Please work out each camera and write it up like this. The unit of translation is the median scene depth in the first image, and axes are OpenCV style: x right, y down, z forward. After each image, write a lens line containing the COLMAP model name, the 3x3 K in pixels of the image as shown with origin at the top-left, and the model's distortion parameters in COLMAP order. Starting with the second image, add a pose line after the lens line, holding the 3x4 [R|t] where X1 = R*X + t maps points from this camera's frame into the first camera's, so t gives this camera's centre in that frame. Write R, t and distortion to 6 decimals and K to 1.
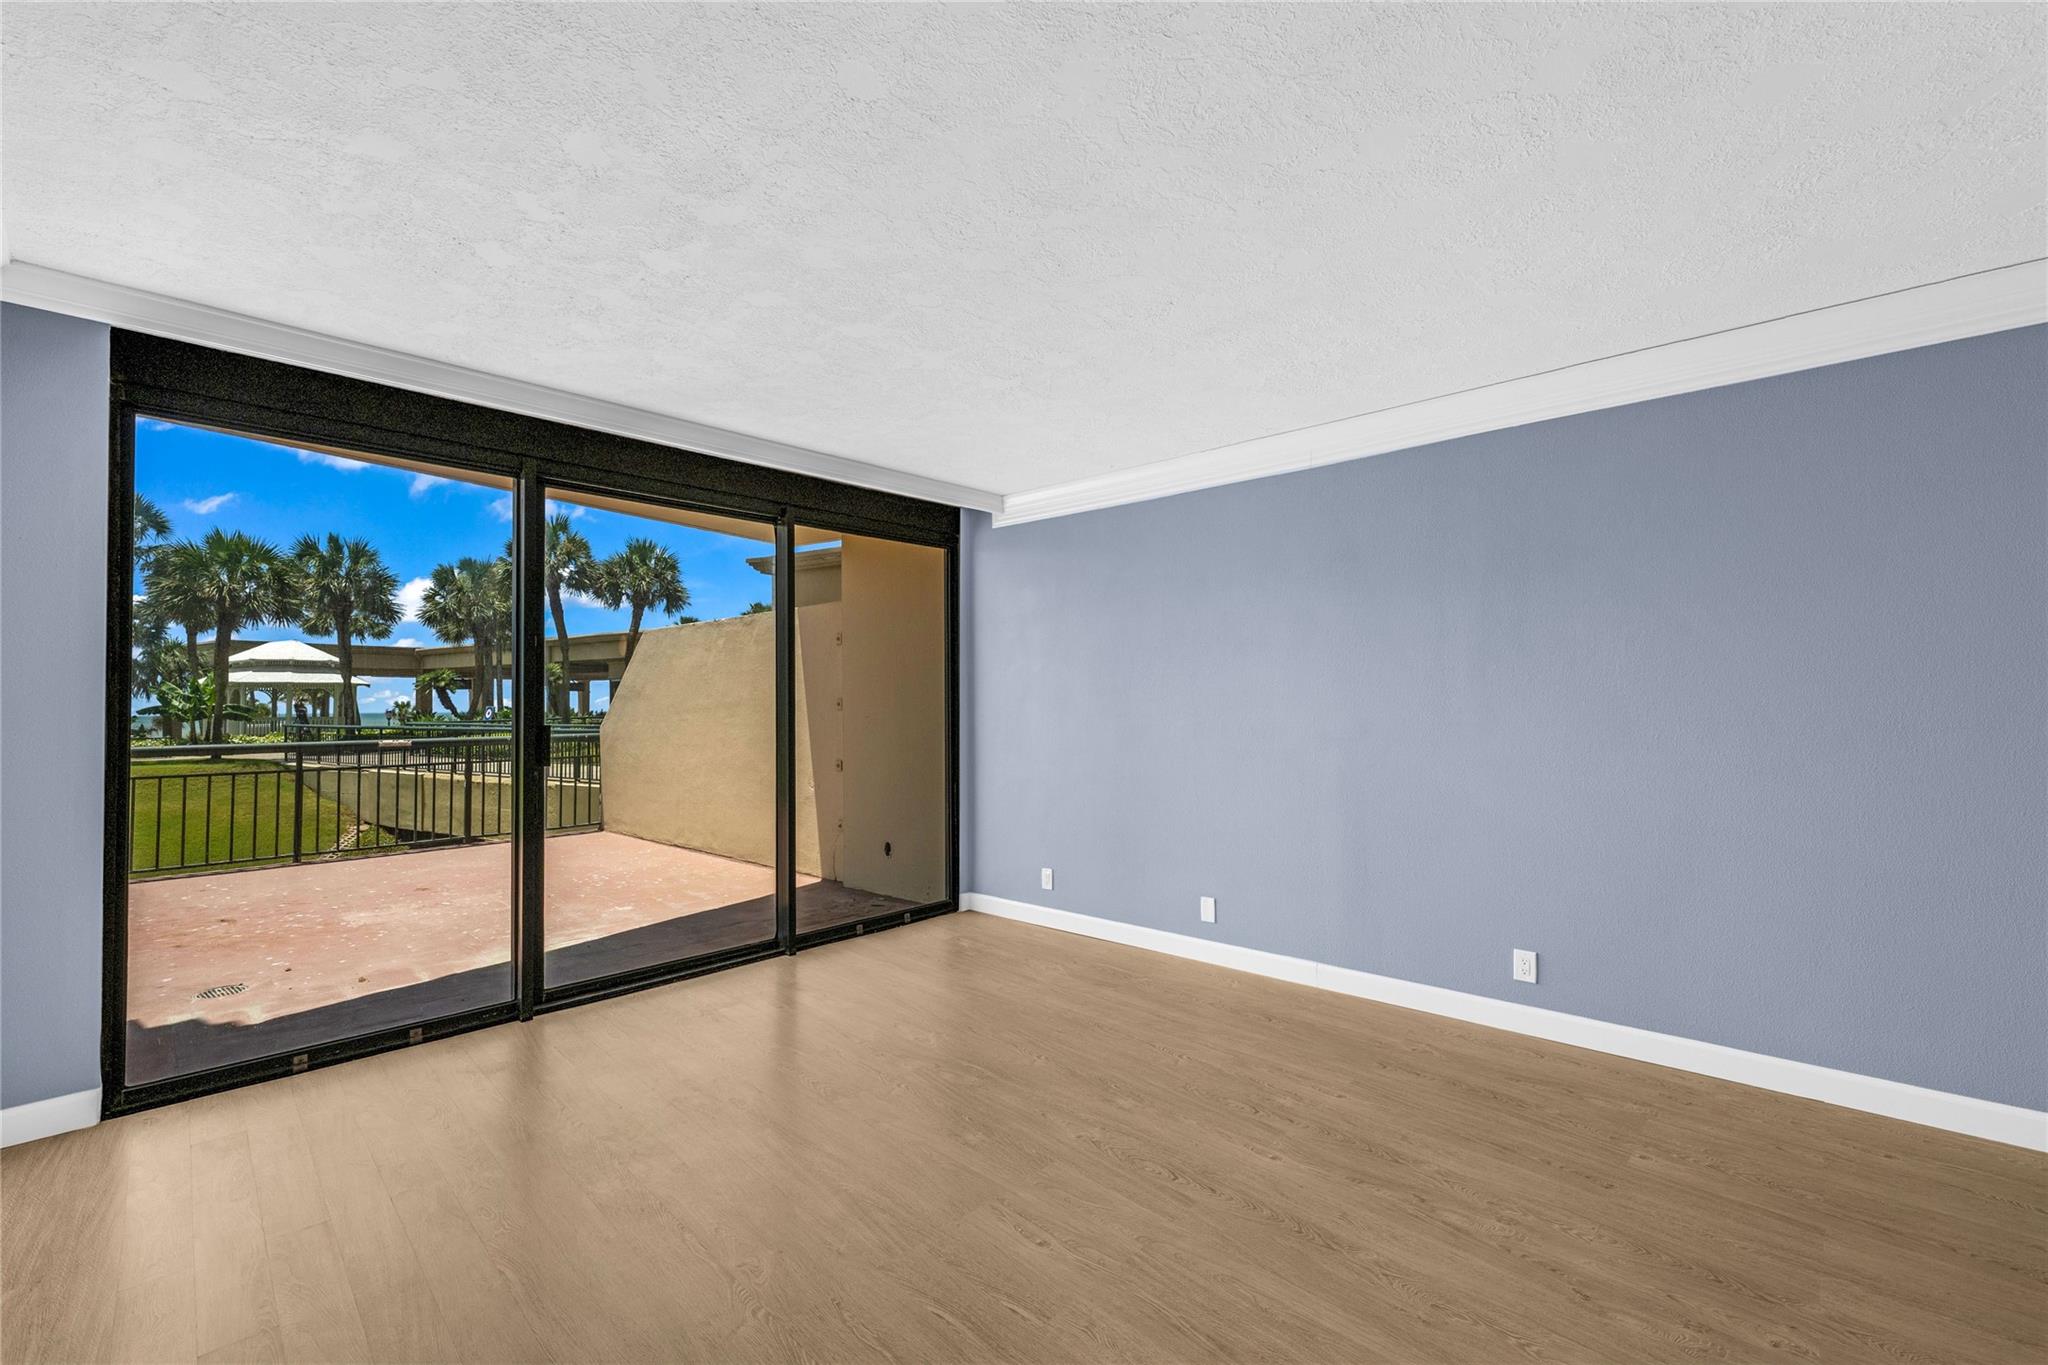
lens RADIAL K [[843.6, 0, 1031.3], [0, 843.6, 693.5], [0, 0, 1]] dist [0.000477, -0.000100]
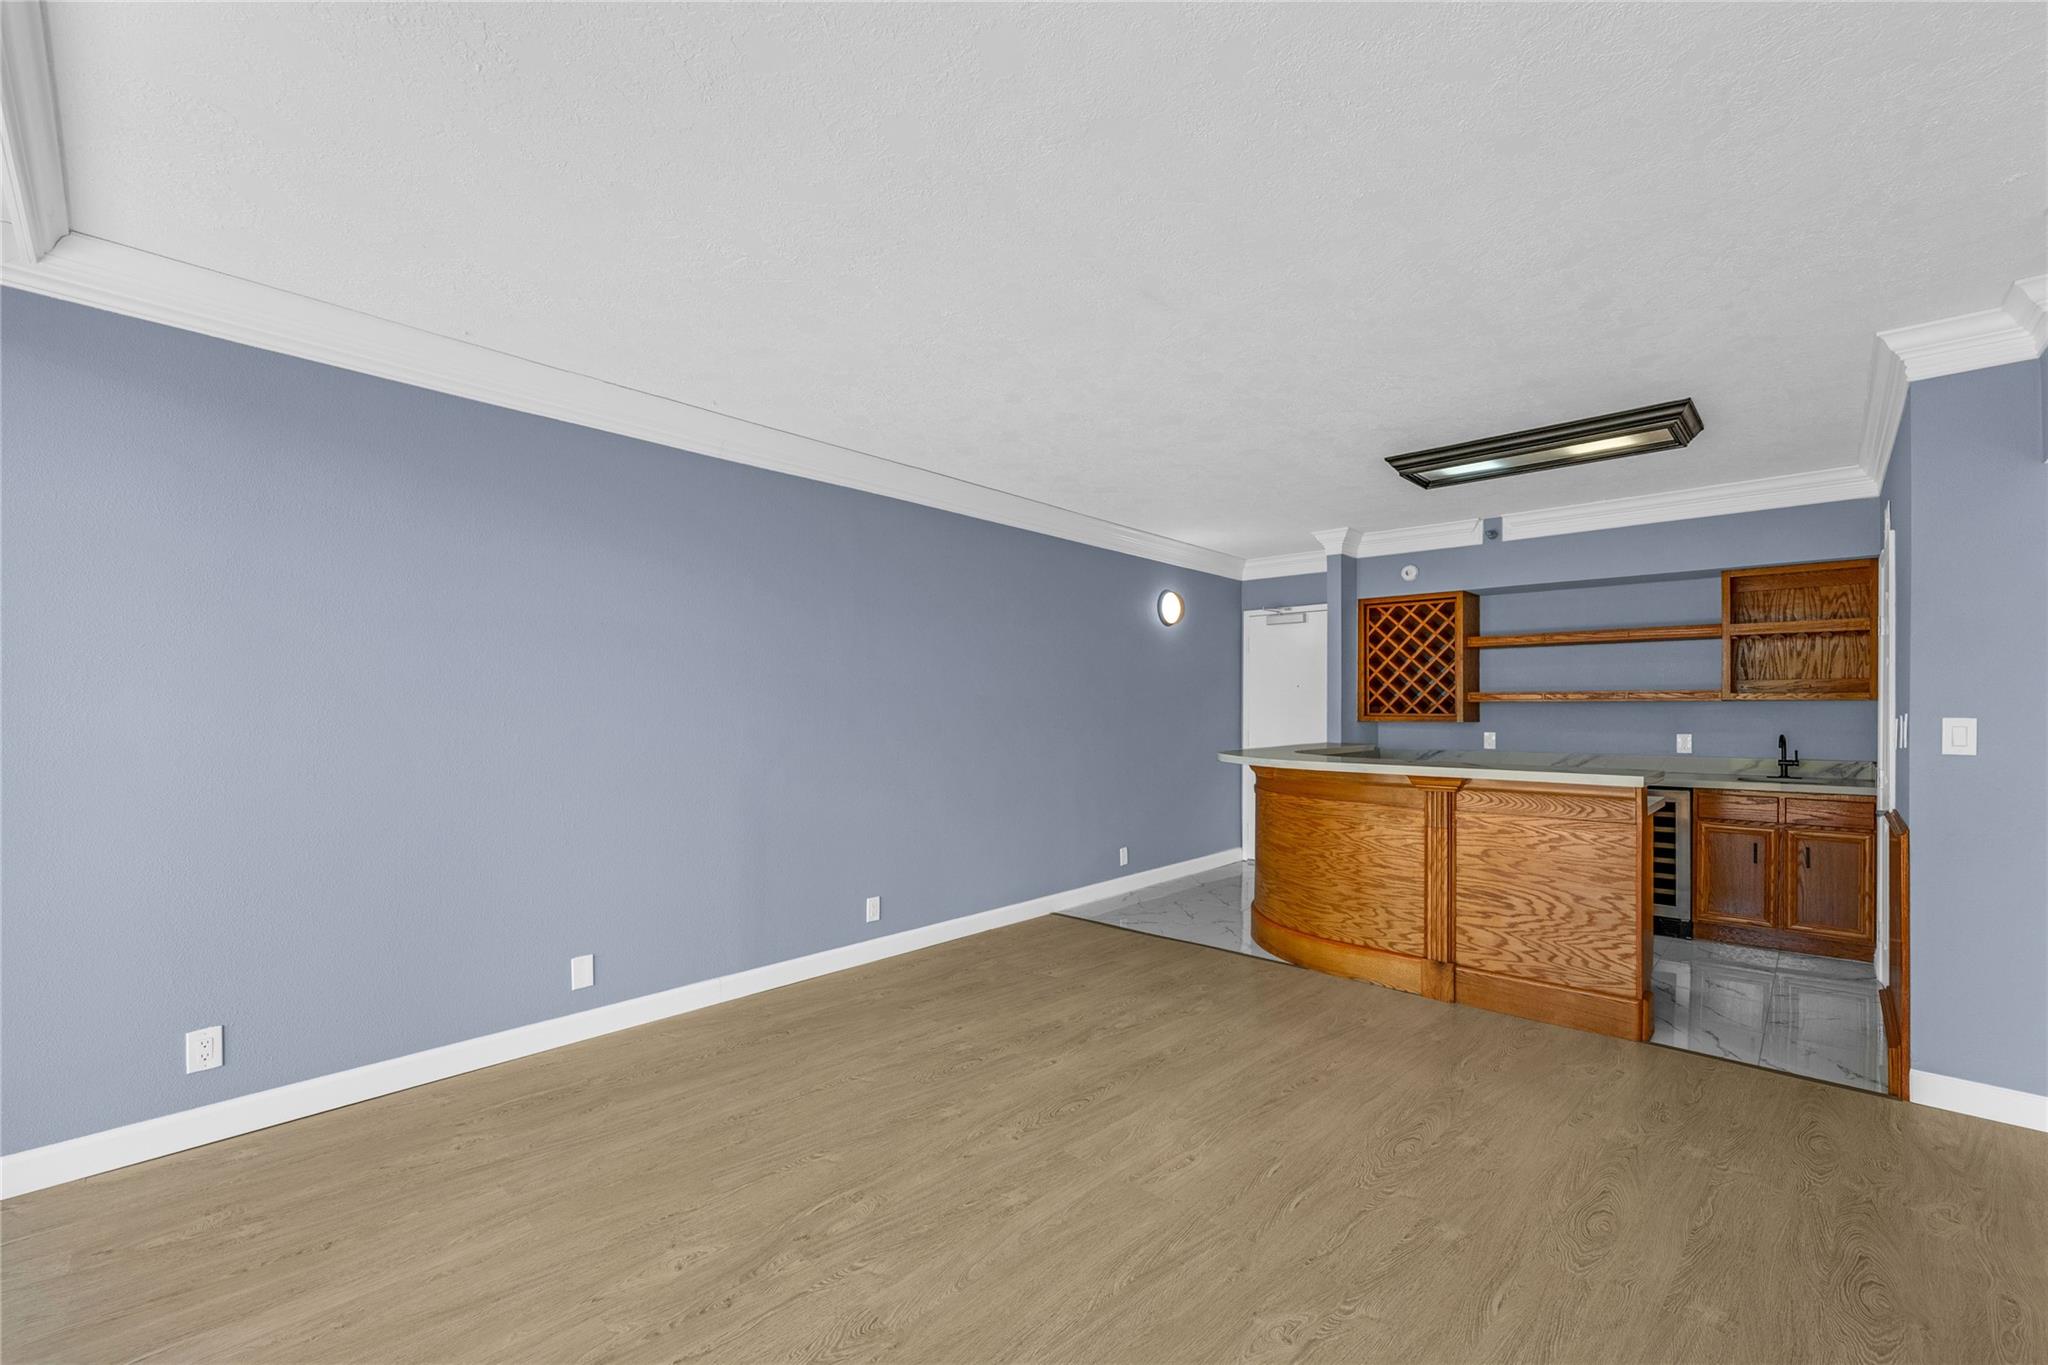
lens RADIAL K [[848.2, 0, 1032.9], [0, 848.2, 710.8], [0, 0, 1]] dist [0.001021, 0.000242]
pose [[0.004260, 0.004152, 0.999982, -0.100129], [-0.015680, 0.999869, -0.004084, 0.002280], [-0.999868, -0.015662, 0.004325, 0.103264]]
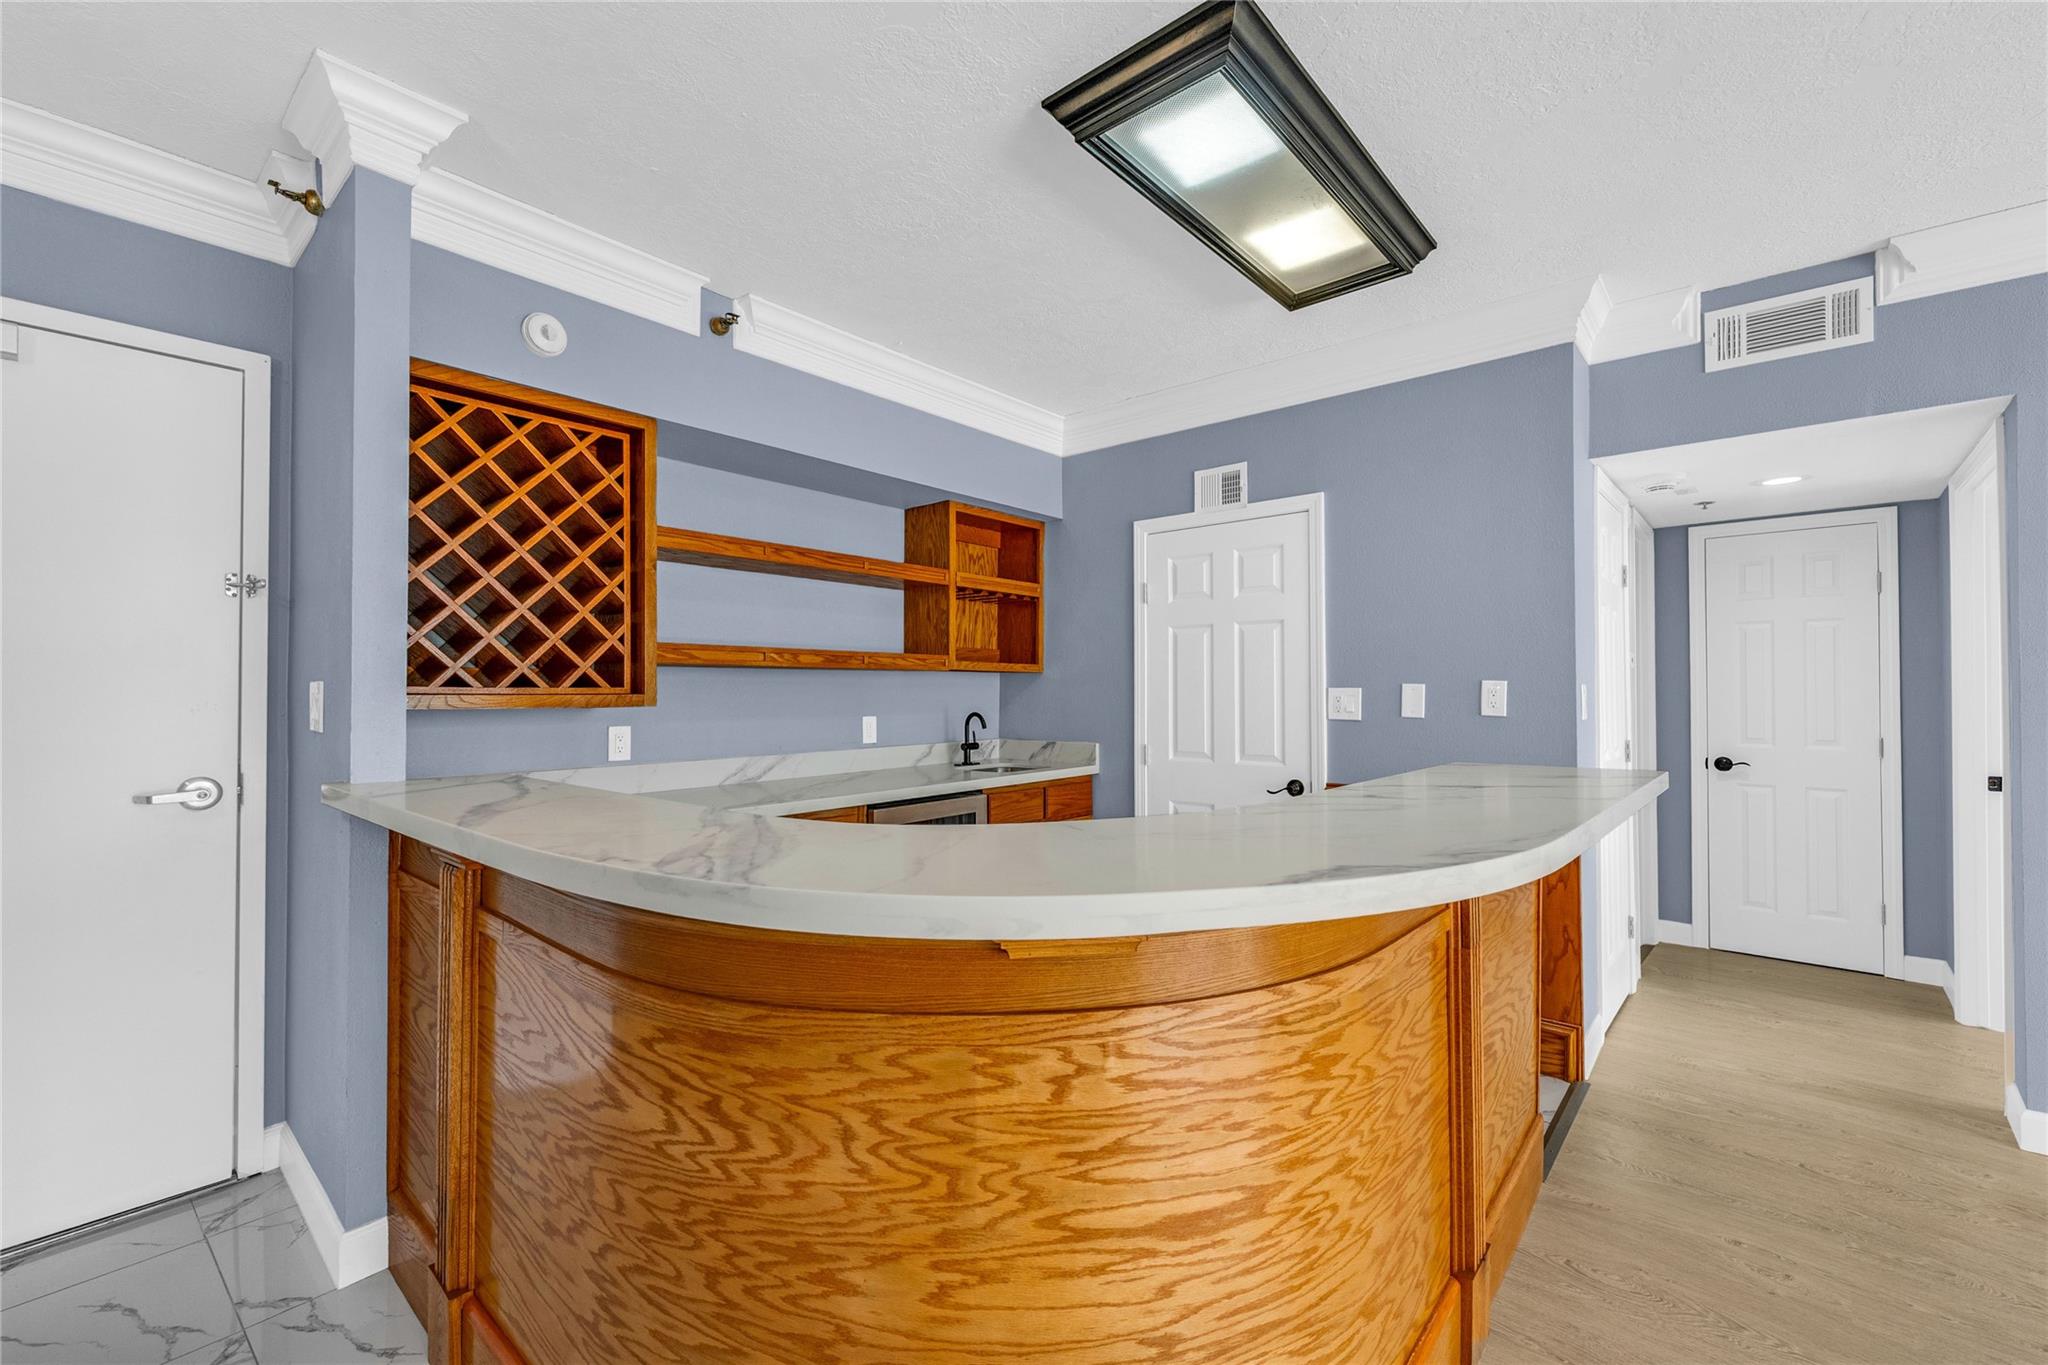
lens RADIAL K [[851.1, 0, 1028.7], [0, 851.1, 684.3], [0, 0, 1]] dist [0.000027, 0.000755]
pose [[-0.999370, 0.008165, -0.034537, 0.093608], [0.009037, 0.999642, -0.025174, 0.003026], [0.034320, -0.025471, -0.999086, 0.095182]]
